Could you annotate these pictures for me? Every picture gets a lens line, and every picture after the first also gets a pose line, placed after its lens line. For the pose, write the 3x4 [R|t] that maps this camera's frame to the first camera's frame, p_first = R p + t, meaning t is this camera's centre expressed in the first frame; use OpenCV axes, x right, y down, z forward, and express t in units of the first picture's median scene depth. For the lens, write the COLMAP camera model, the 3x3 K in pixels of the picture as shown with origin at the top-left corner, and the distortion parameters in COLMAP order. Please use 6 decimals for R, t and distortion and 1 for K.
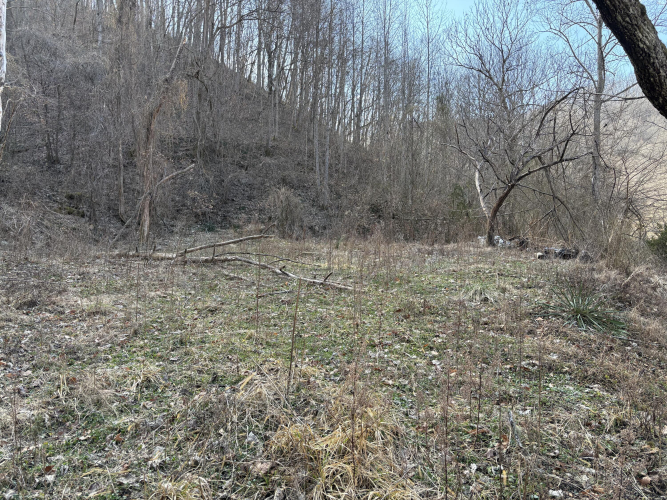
lens RADIAL K [[500.8, 0, 337.5], [0, 500.8, 253.1], [0, 0, 1]] dist [0.040758, -0.039619]
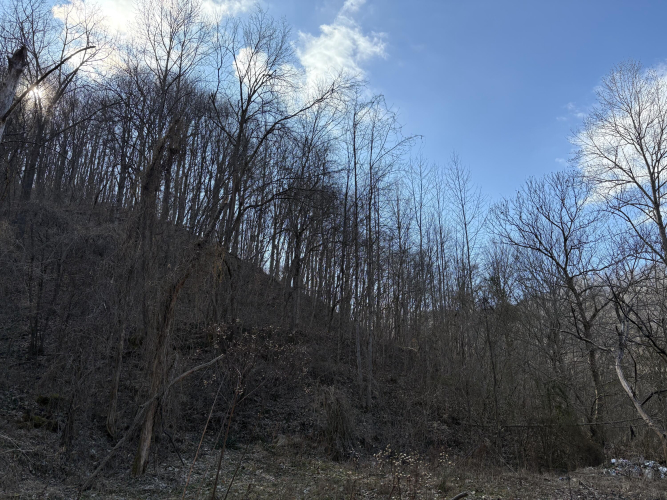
lens RADIAL K [[500.8, 0, 333.5], [0, 500.8, 250.2], [0, 0, 1]] dist [0.040758, -0.039619]
pose [[0.999986, 0.001547, 0.005075, -0.116602], [0.000445, 0.928667, -0.370914, -0.042342], [-0.005287, 0.370911, 0.928653, 0.242839]]
